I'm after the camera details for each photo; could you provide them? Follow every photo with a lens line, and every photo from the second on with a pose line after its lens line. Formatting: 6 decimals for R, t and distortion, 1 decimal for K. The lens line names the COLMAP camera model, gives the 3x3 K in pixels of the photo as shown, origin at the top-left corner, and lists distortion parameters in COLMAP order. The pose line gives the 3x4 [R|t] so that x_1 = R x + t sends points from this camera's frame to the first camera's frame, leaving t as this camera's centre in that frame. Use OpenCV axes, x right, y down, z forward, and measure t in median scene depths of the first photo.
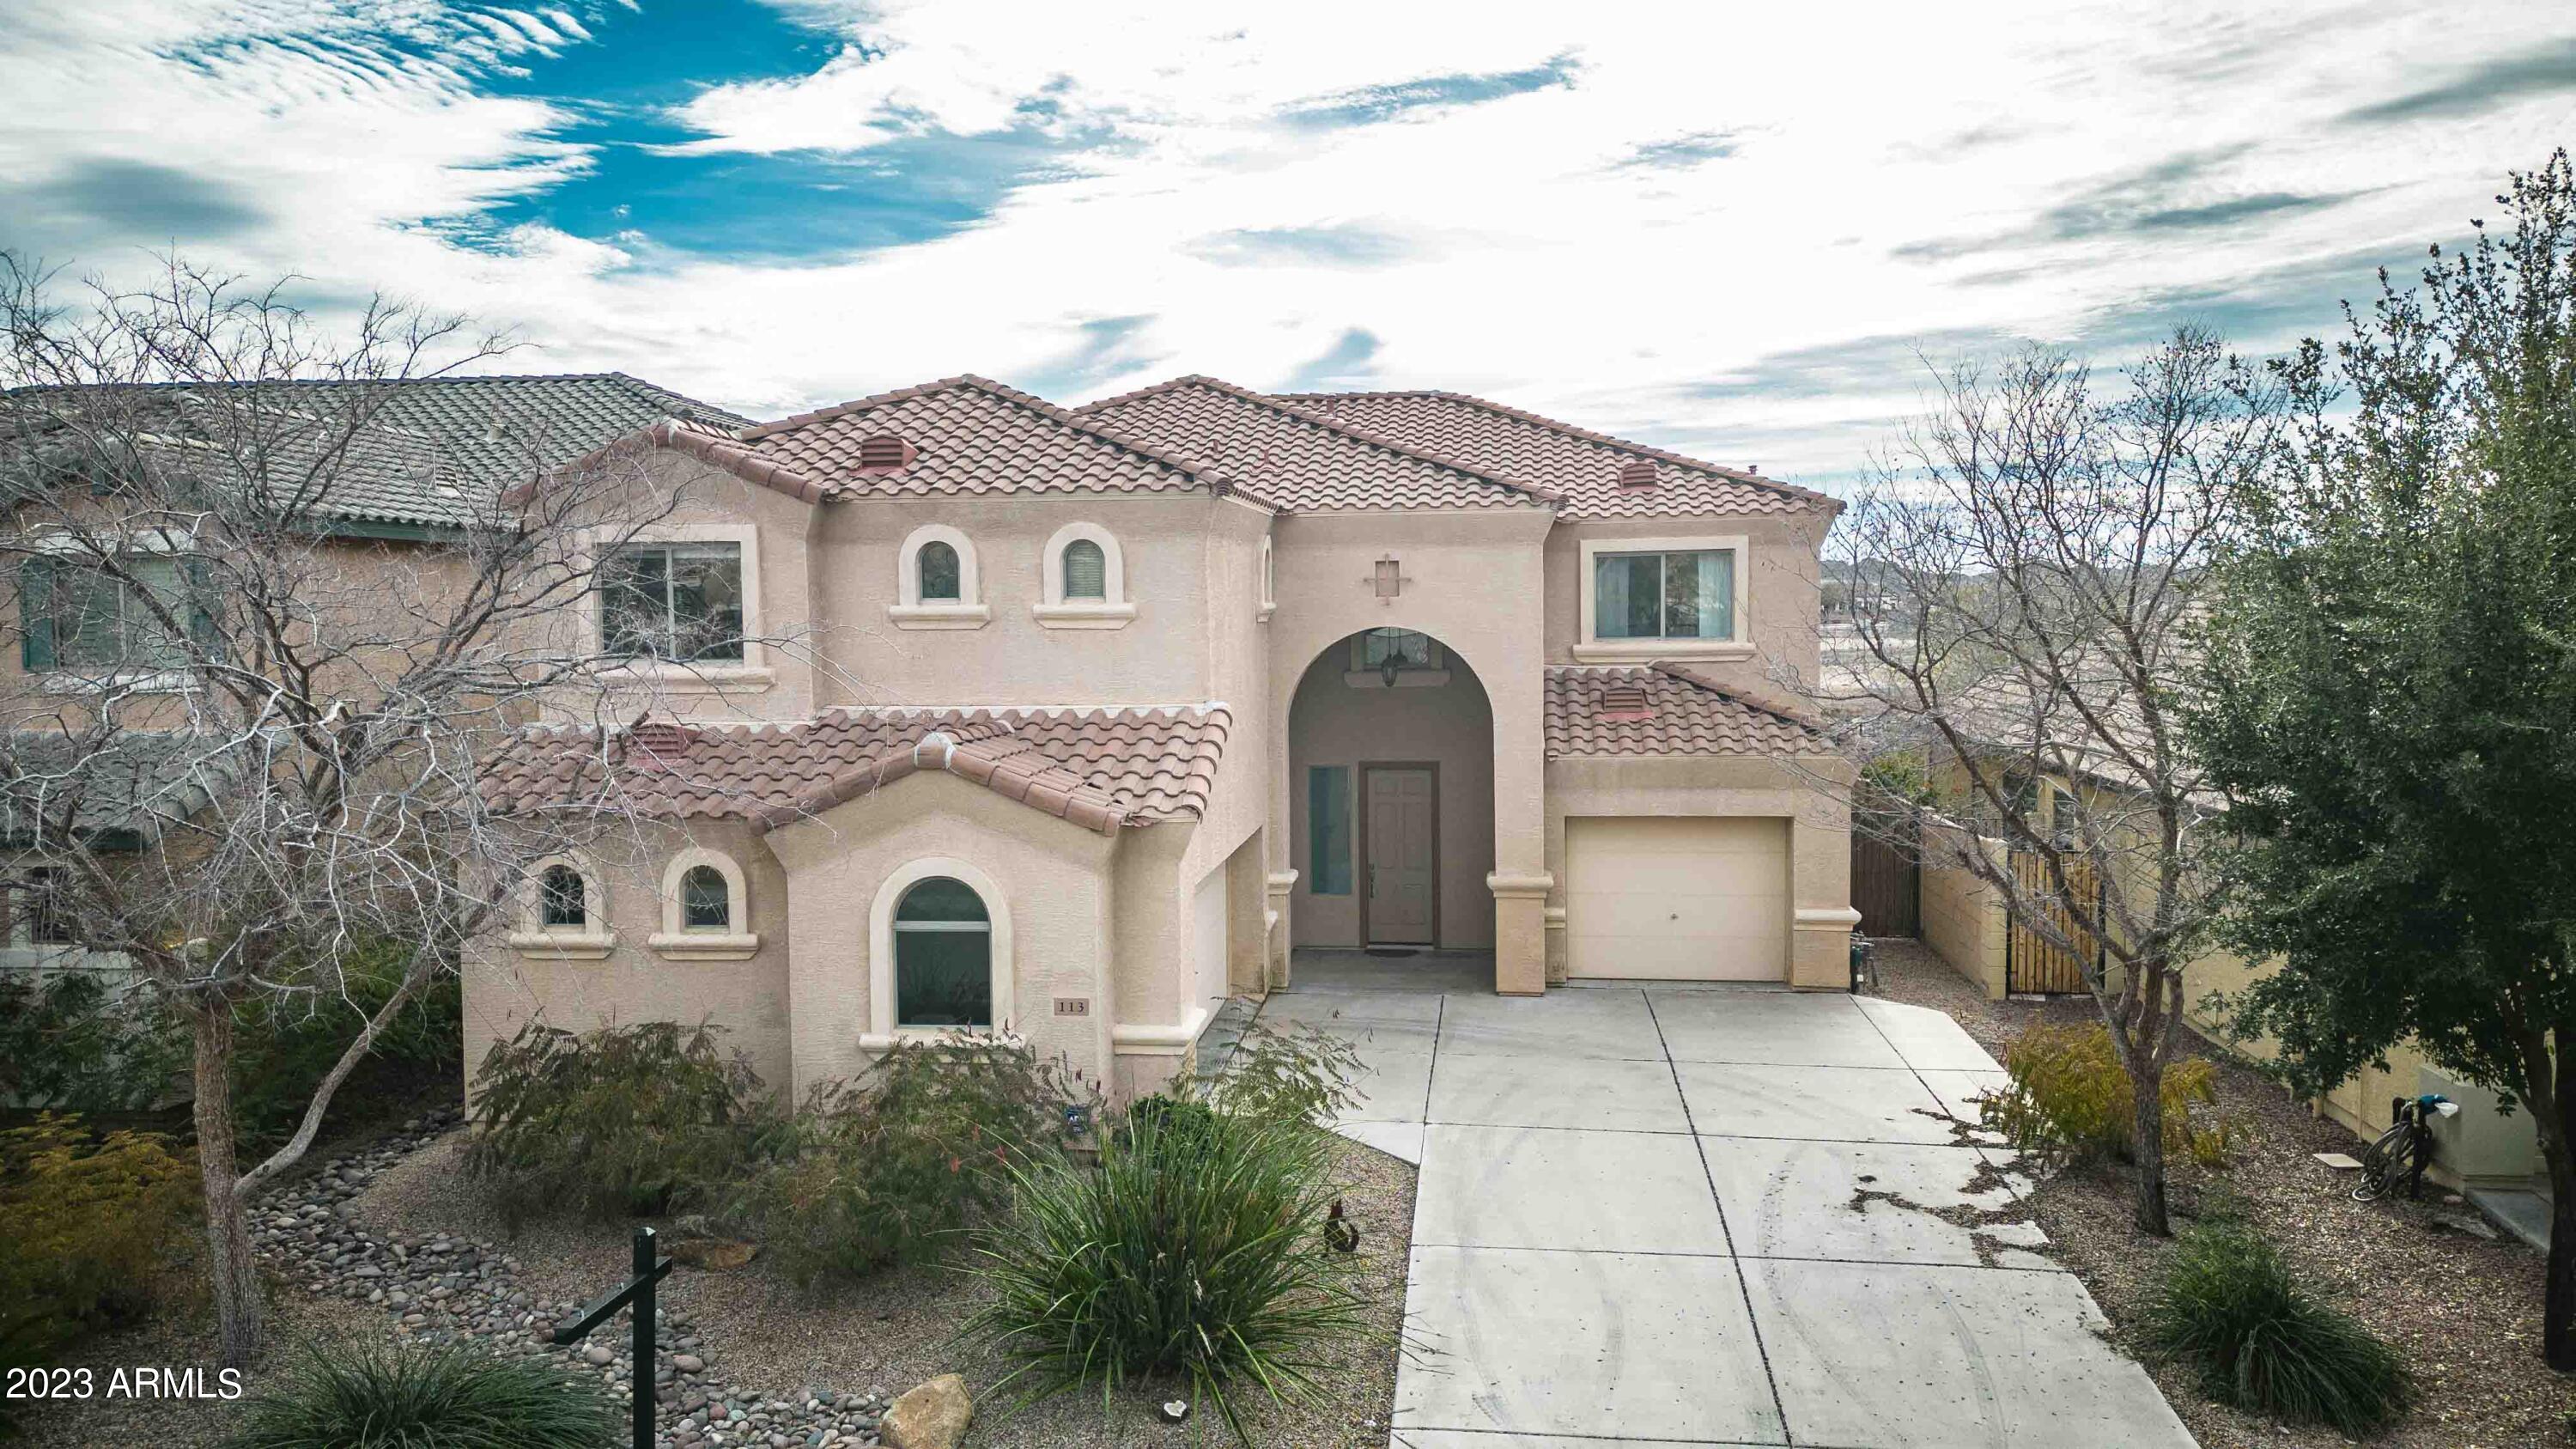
lens RADIAL K [[1823.8, 0, 1281.7], [0, 1823.8, 701.0], [0, 0, 1]] dist [0.065080, -0.050608]
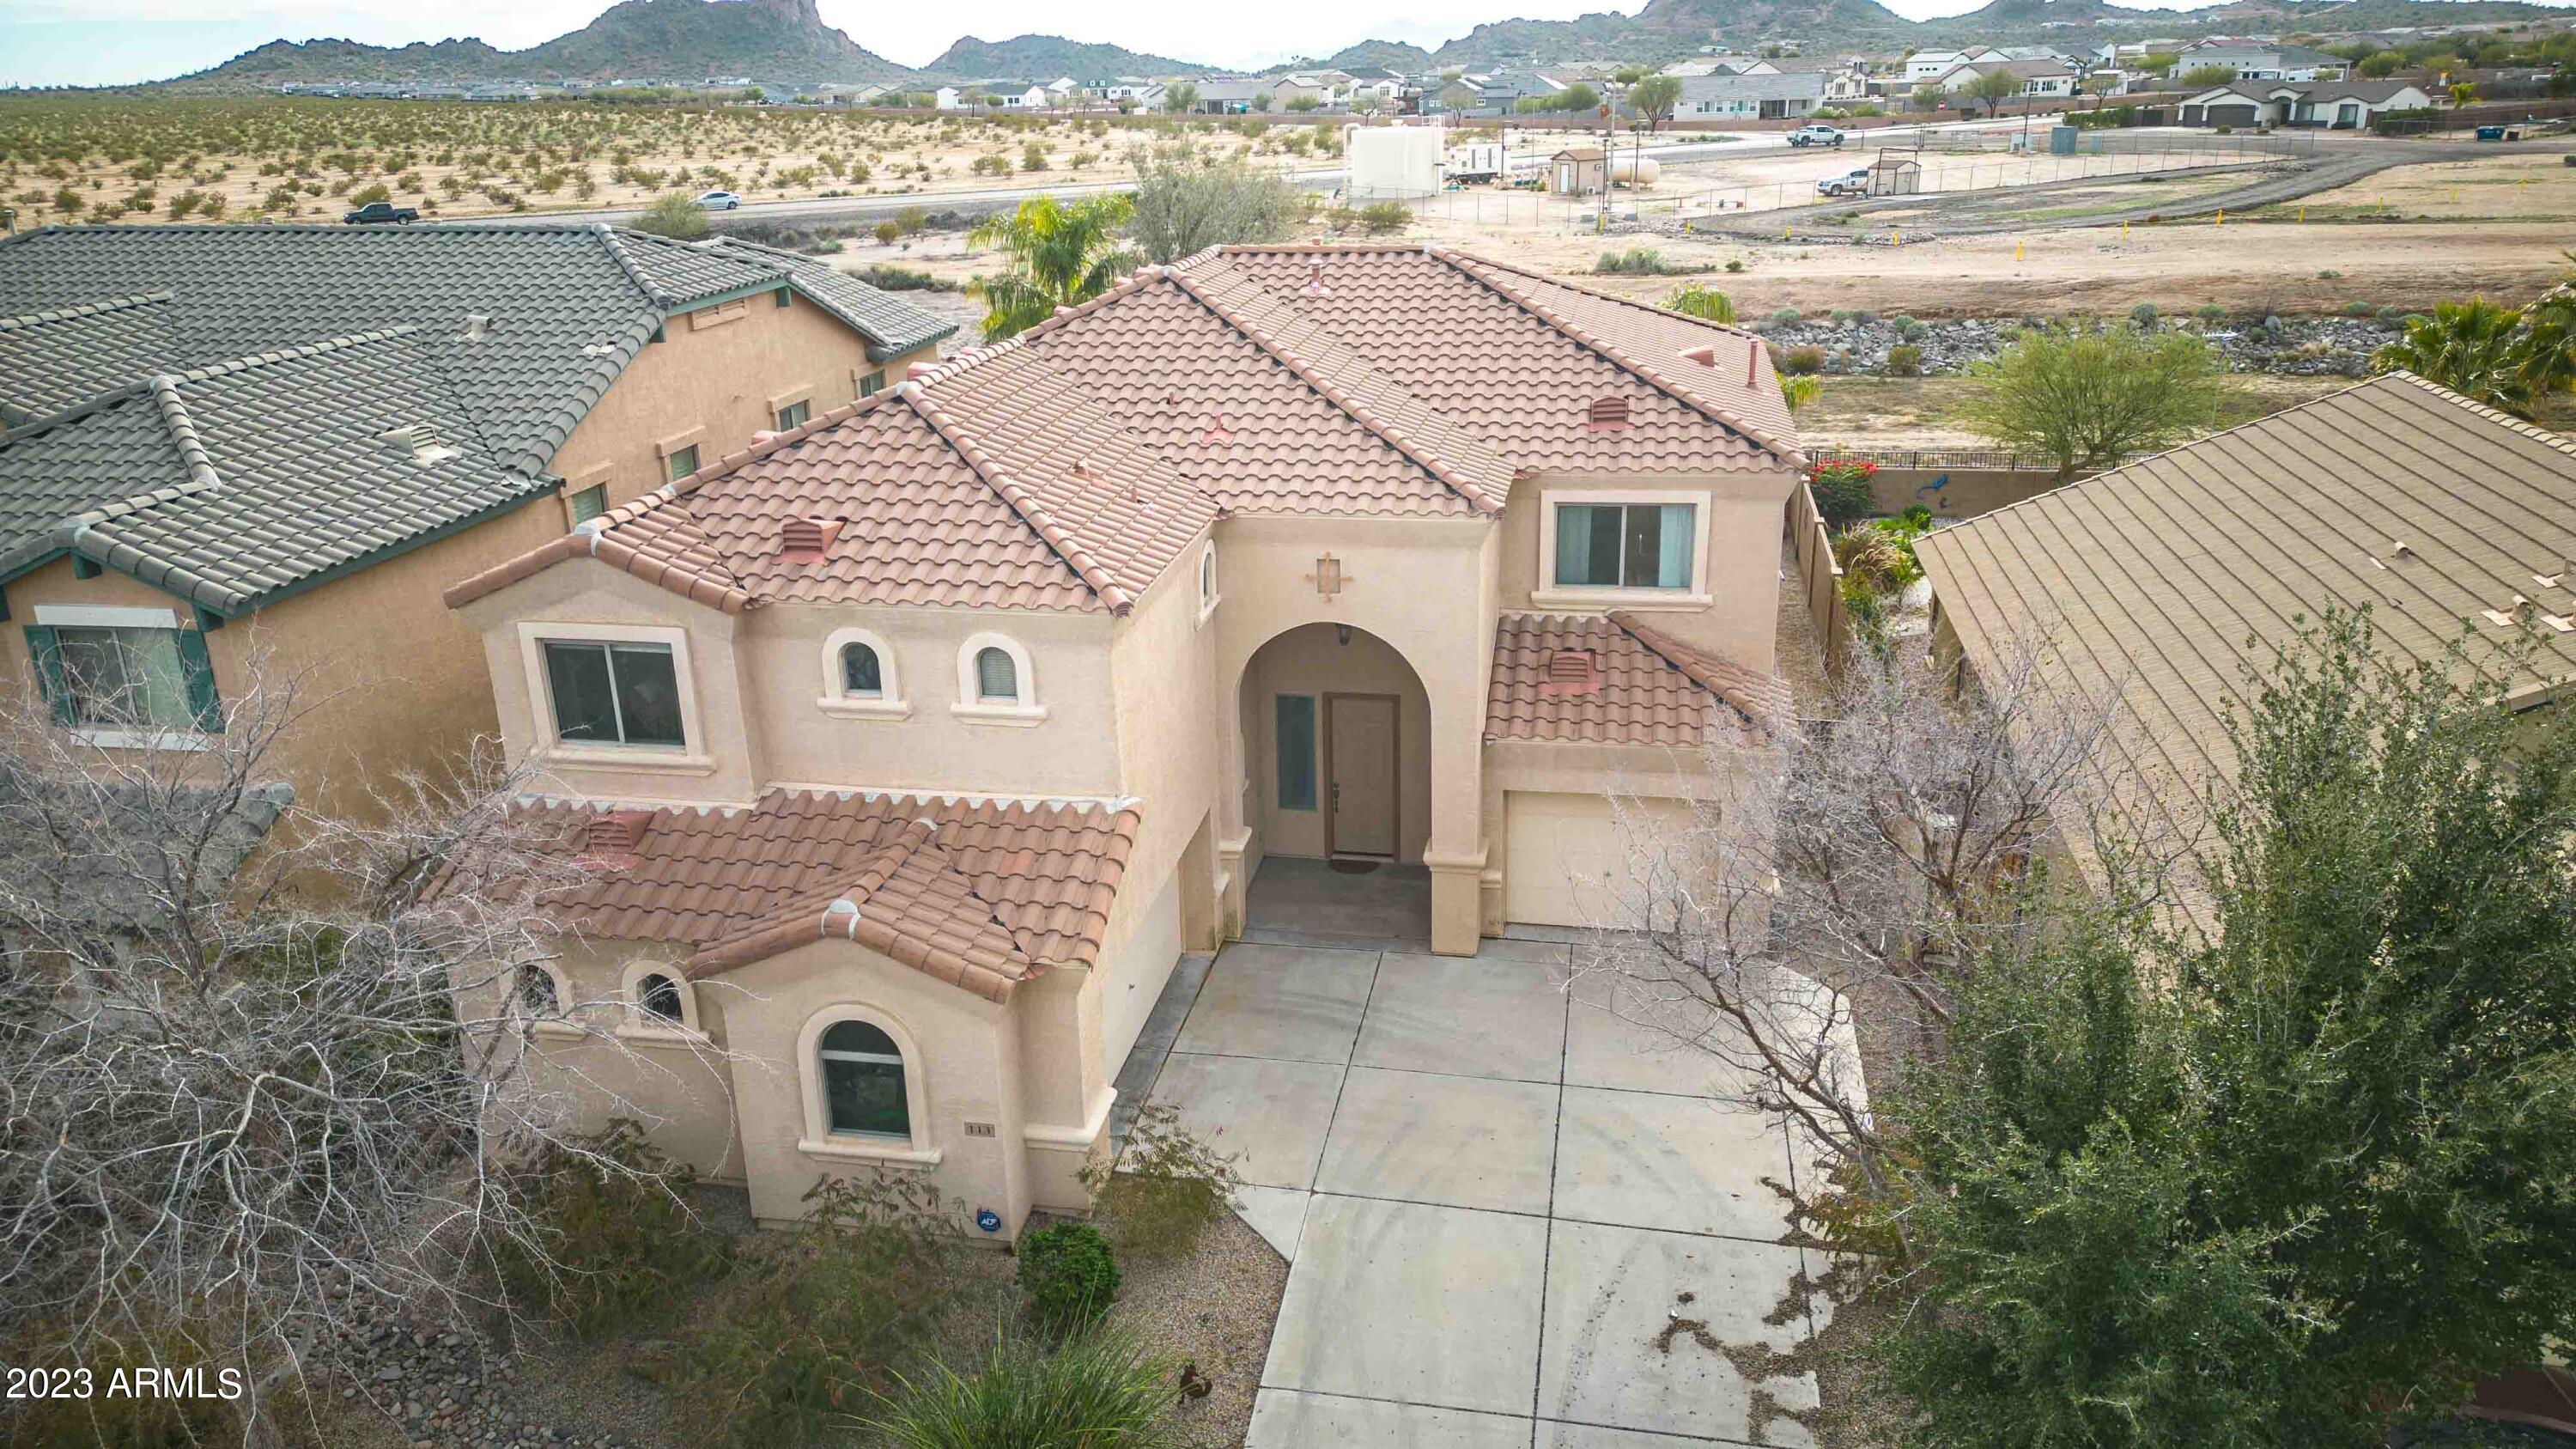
lens RADIAL K [[1823.8, 0, 1276.2], [0, 1823.8, 718.0], [0, 0, 1]] dist [0.065080, -0.050608]
pose [[0.997366, 0.012951, -0.071365, 0.124730], [0.008252, 0.957282, 0.289039, -0.346607], [0.072060, -0.288866, 0.954654, 0.014188]]
